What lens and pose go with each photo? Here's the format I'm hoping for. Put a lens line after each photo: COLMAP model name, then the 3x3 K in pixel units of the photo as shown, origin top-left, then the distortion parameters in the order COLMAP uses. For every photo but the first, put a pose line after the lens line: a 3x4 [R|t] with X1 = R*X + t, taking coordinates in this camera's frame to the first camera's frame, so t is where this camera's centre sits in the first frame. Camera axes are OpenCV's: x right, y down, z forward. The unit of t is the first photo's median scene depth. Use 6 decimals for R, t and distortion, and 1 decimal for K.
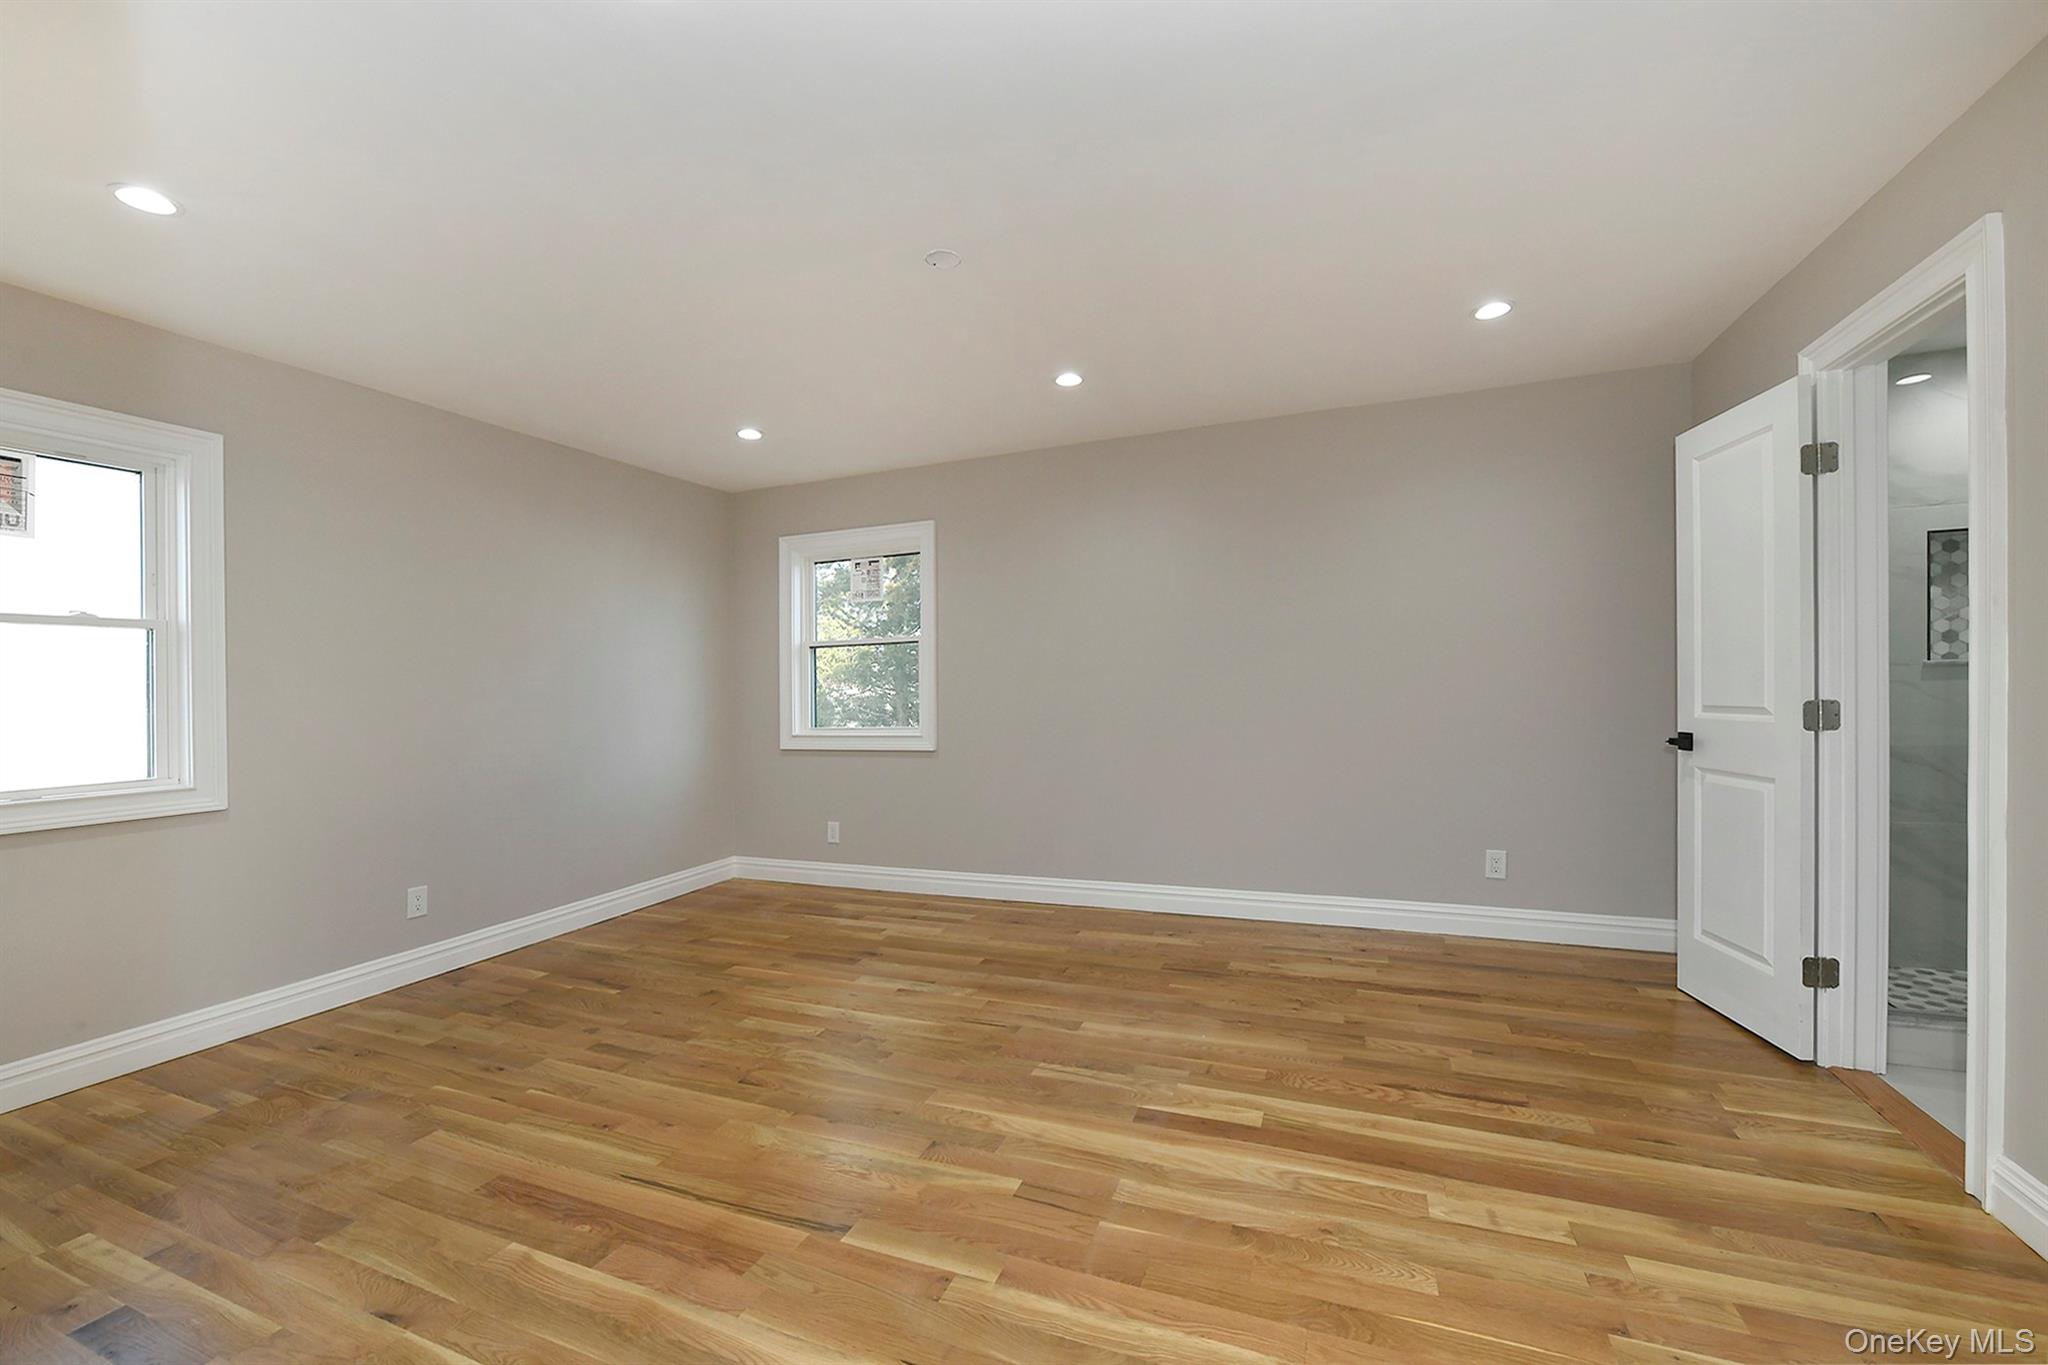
lens RADIAL K [[819.9, 0, 1024.0], [0, 819.9, 682.5], [0, 0, 1]] dist [-0.001121, -0.000129]
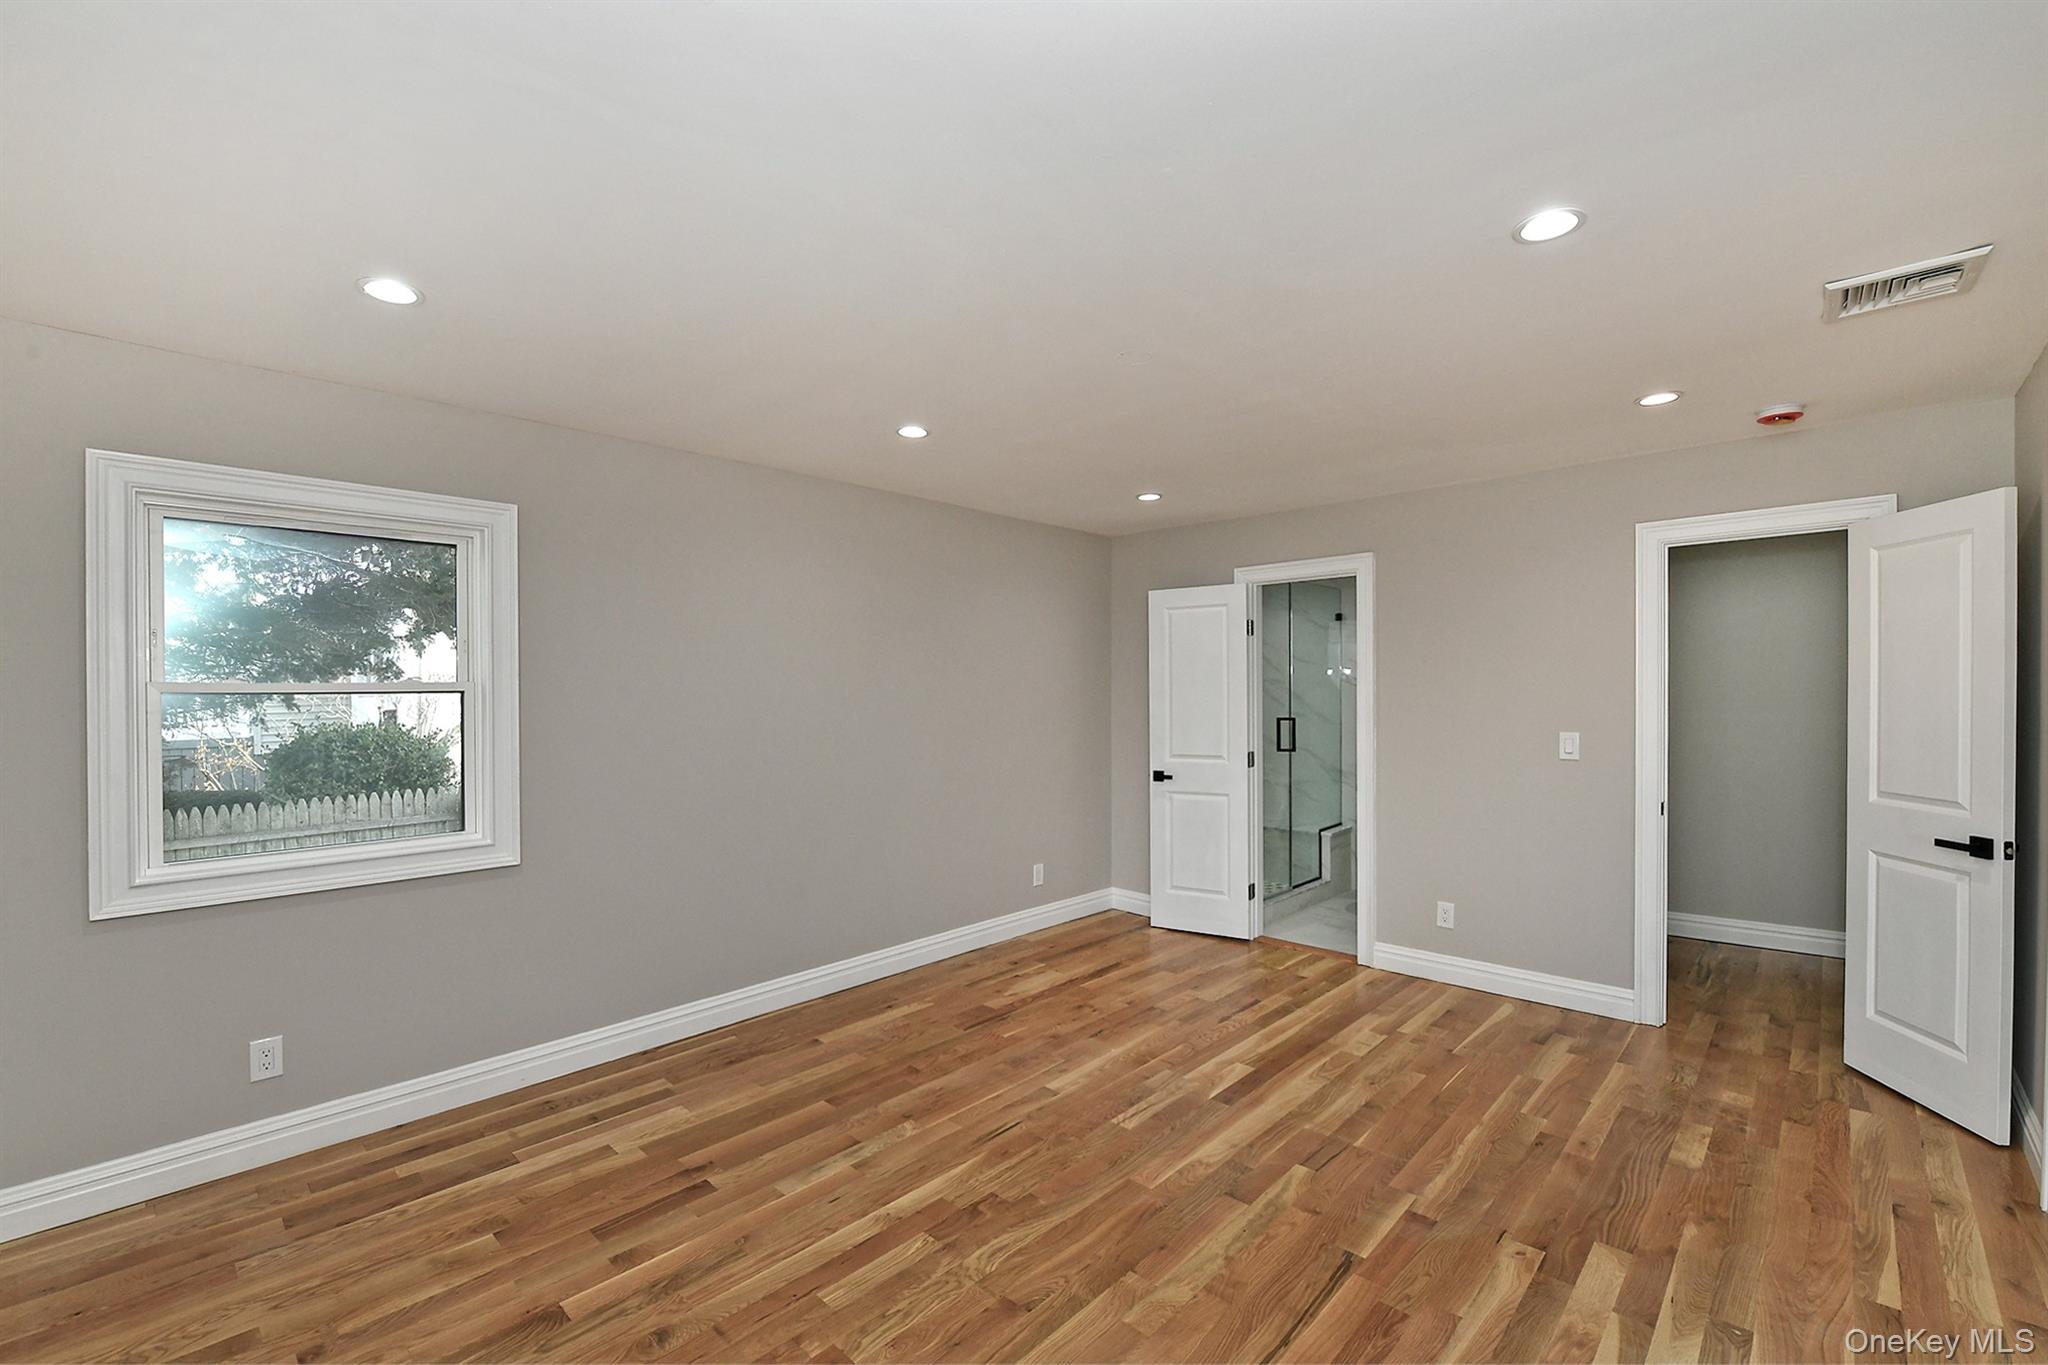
lens RADIAL K [[875.1, 0, 1028.0], [0, 875.1, 707.8], [0, 0, 1]] dist [-0.003253, -0.000428]
pose [[0.364314, 0.003259, 0.931271, -0.980707], [-0.004836, 0.999987, -0.001608, -0.065180], [-0.931264, -0.003918, 0.364325, 0.622687]]
